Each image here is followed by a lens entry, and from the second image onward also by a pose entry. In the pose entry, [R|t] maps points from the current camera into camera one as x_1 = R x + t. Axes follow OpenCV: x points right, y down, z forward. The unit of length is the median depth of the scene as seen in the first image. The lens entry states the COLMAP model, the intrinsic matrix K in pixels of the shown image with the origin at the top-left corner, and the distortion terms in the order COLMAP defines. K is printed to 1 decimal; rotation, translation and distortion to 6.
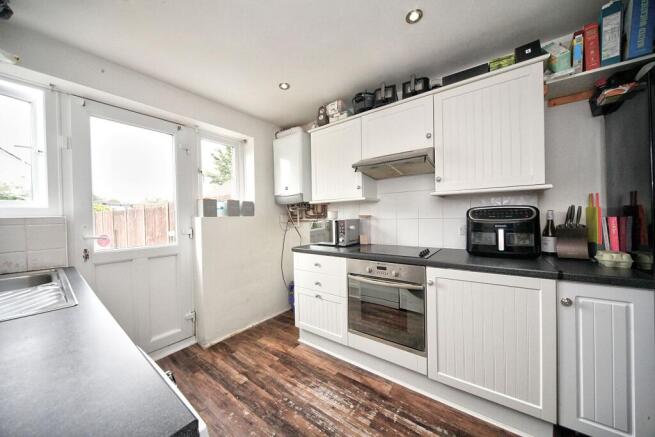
lens RADIAL K [[232.4, 0, 327.5], [0, 232.4, 218.5], [0, 0, 1]] dist [-0.013322, 0.000190]
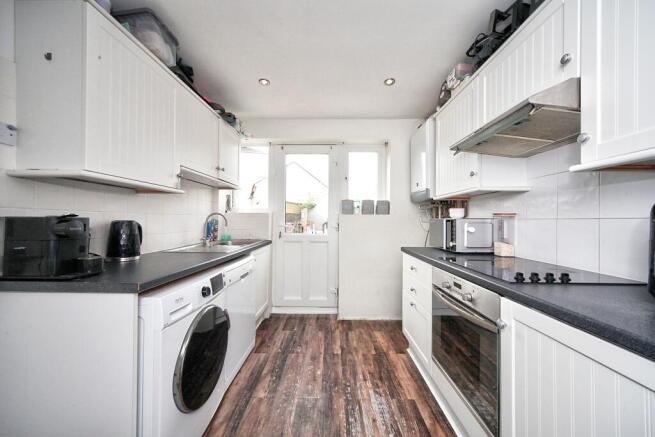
lens RADIAL K [[238.5, 0, 327.5], [0, 238.5, 218.5], [0, 0, 1]] dist [0.015424, 0.000046]
pose [[0.570477, 0.017348, -0.821130, 0.547230], [-0.026869, 0.999636, 0.002453, 0.016776], [0.820874, 0.020663, 0.570735, 0.224232]]
